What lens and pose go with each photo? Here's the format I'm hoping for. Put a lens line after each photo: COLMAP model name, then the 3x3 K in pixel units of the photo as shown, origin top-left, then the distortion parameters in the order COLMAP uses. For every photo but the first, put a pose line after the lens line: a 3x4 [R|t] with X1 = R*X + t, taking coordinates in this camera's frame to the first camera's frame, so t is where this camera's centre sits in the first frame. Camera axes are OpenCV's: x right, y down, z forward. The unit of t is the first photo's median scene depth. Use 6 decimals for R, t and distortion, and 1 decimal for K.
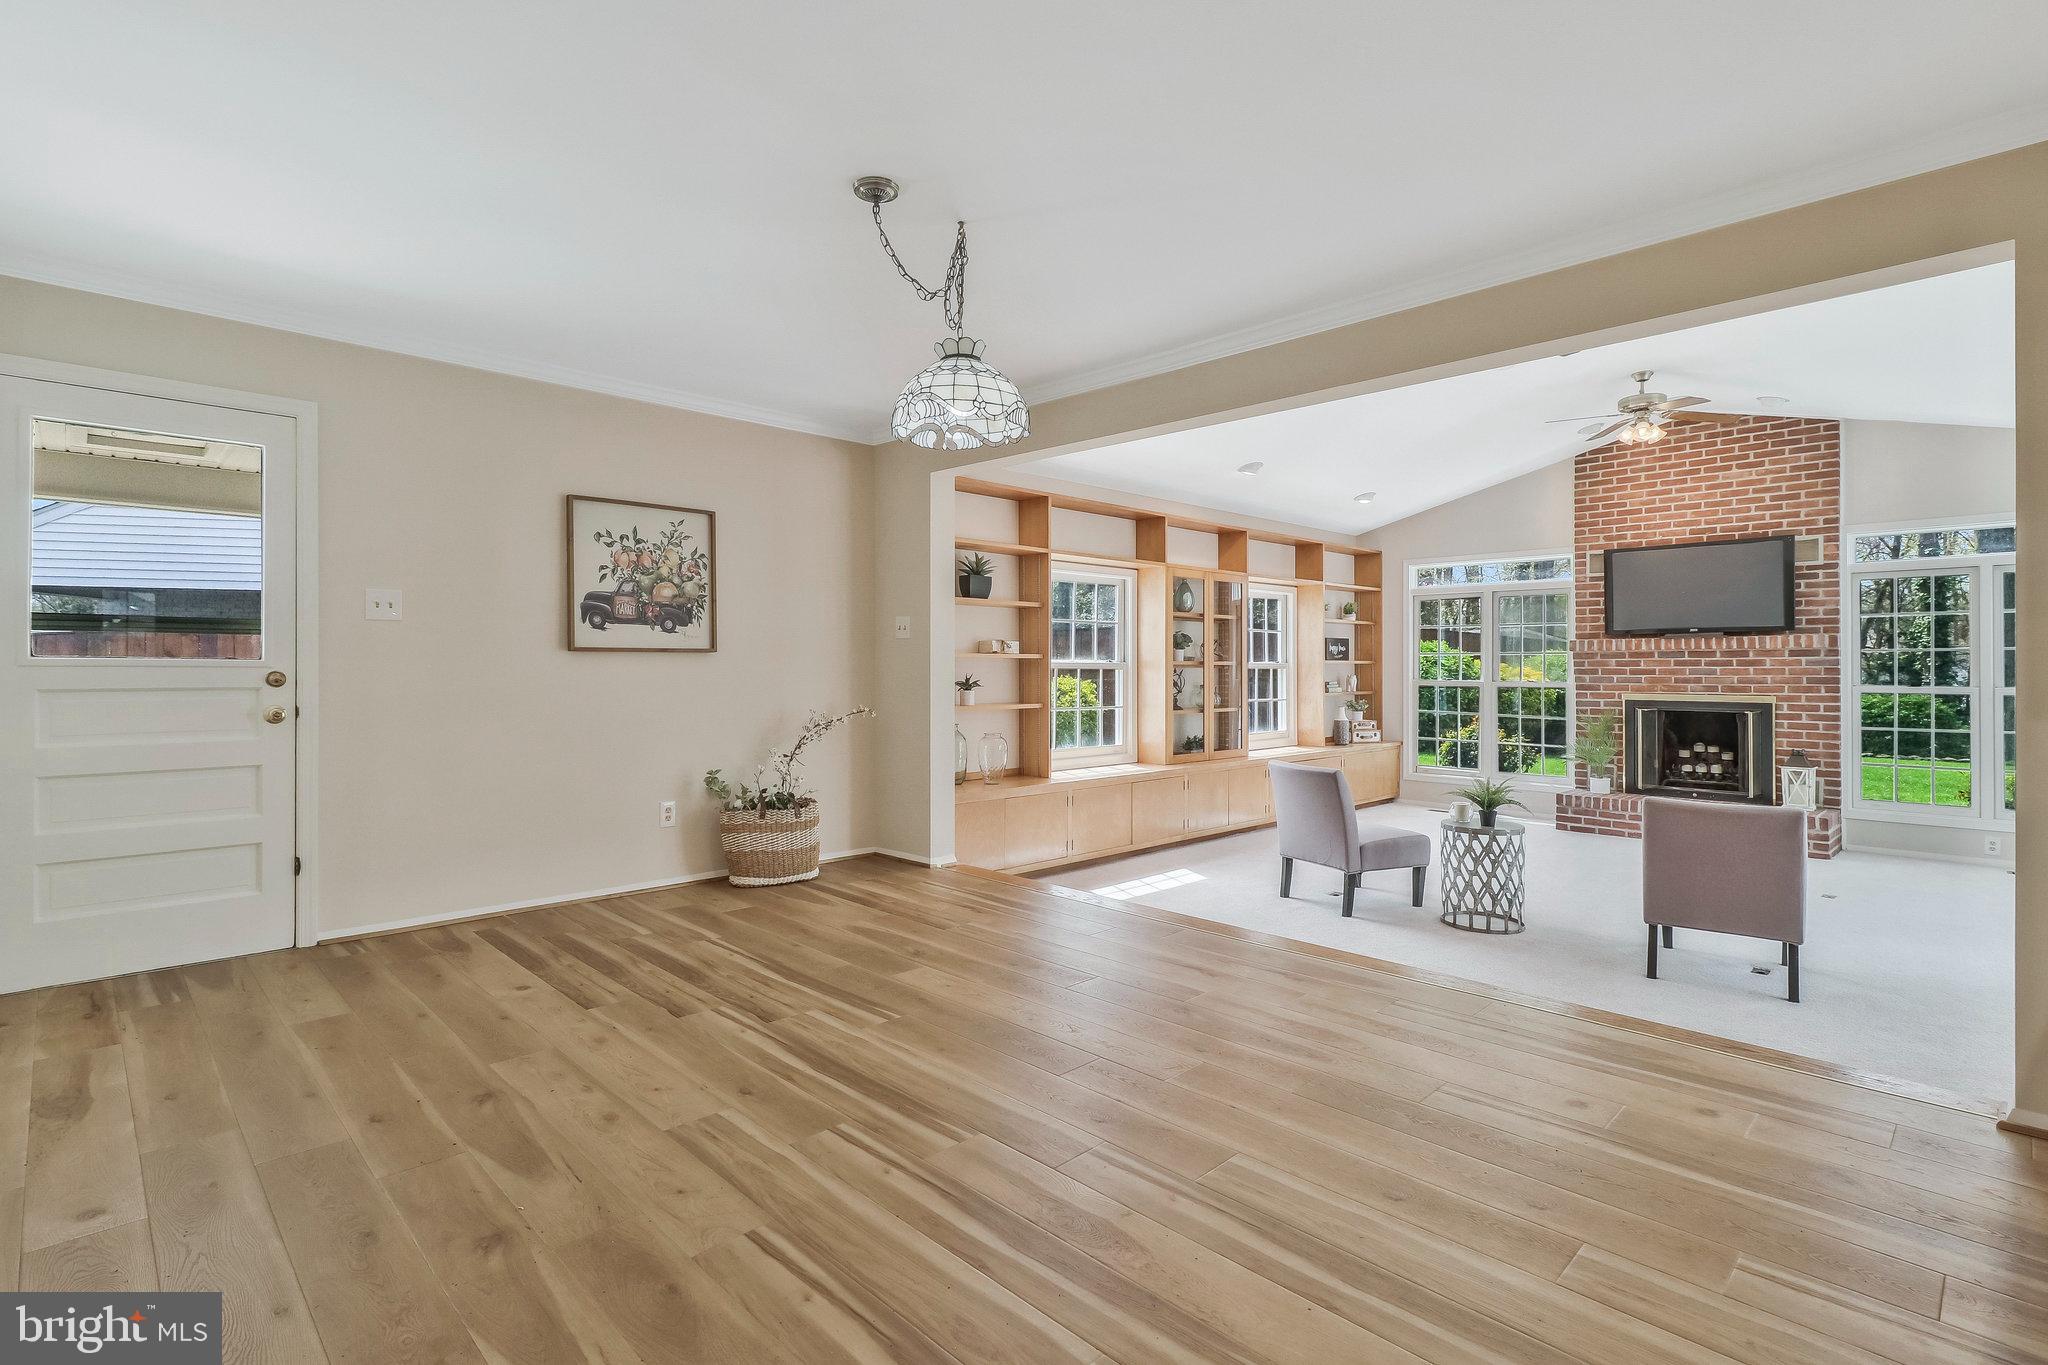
lens RADIAL K [[958.7, 0, 1027.7], [0, 958.7, 664.7], [0, 0, 1]] dist [0.007872, -0.002672]
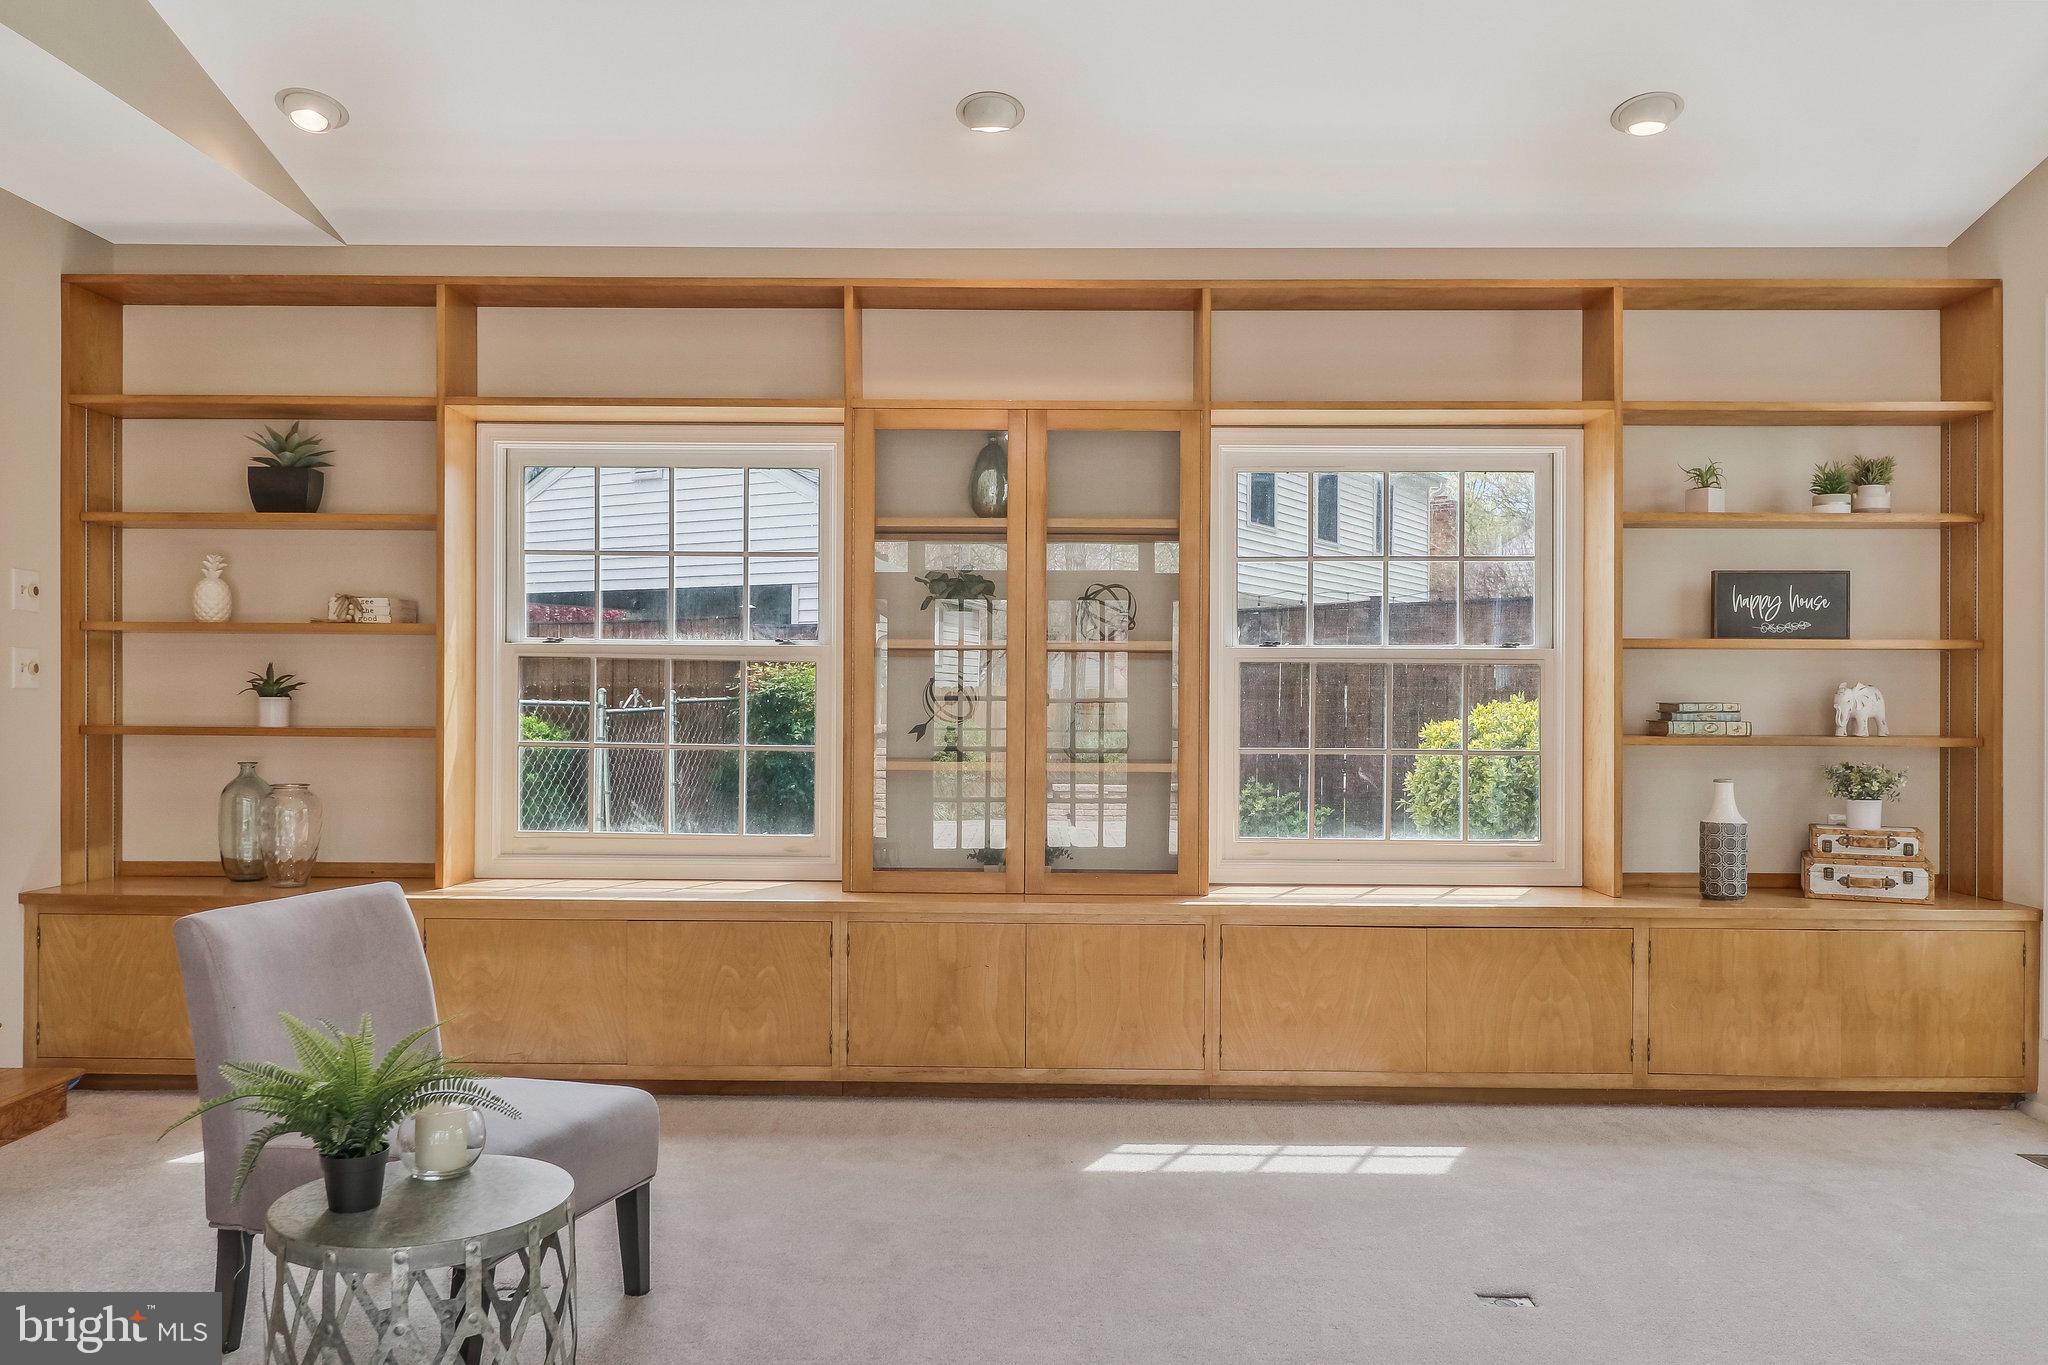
lens RADIAL K [[1606.9, 0, 1031.2], [0, 1606.9, 682.9], [0, 0, 1]] dist [-0.013645, 0.006285]
pose [[0.702886, 0.002899, -0.711297, 0.667585], [-0.003322, 0.999994, 0.000793, 0.013781], [0.711295, 0.001806, 0.702891, 0.552174]]
